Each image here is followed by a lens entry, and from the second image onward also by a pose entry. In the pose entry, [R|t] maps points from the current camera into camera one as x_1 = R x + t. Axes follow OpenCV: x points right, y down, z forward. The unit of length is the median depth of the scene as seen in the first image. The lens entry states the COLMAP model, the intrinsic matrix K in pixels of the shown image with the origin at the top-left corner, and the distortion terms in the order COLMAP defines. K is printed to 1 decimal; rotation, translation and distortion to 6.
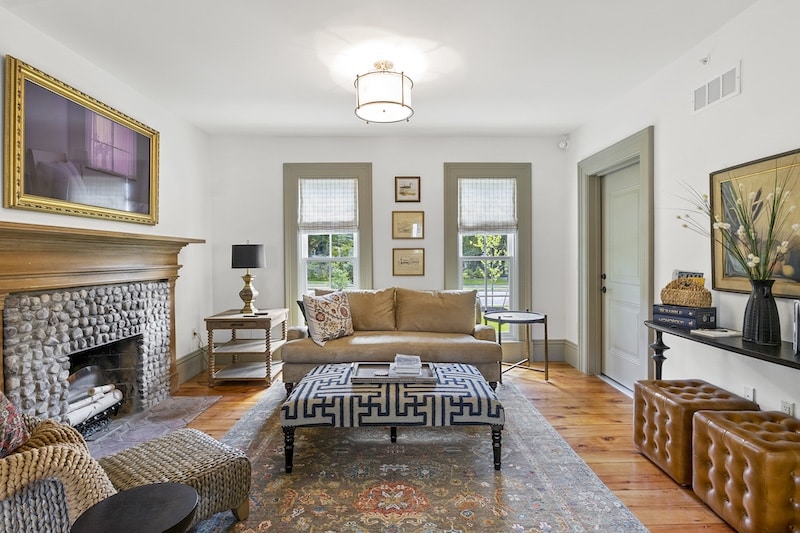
lens RADIAL K [[395.0, 0, 398.1], [0, 395.0, 262.5], [0, 0, 1]] dist [-0.010082, 0.000217]
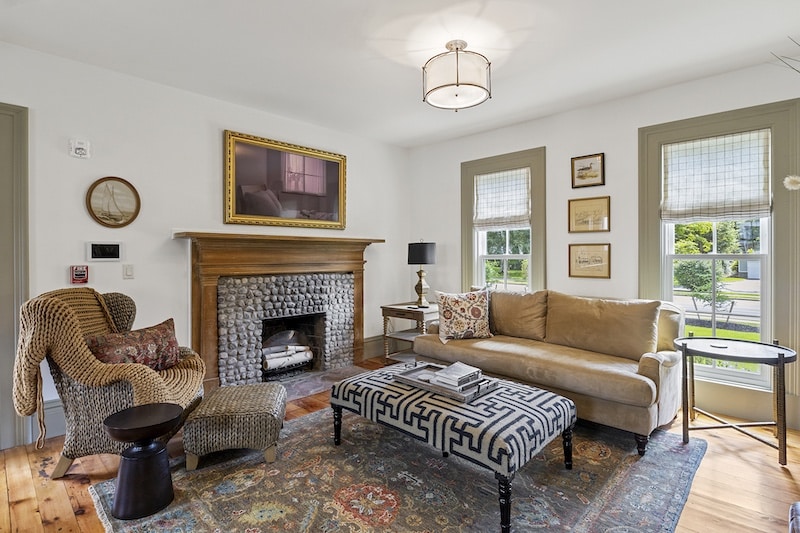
lens RADIAL K [[395.0, 0, 396.8], [0, 395.0, 258.7], [0, 0, 1]] dist [-0.010082, 0.000217]
pose [[0.718248, 0.009605, -0.695720, 0.412186], [-0.011596, 0.999931, 0.001834, -0.003405], [0.695690, 0.006750, 0.718310, 0.199354]]
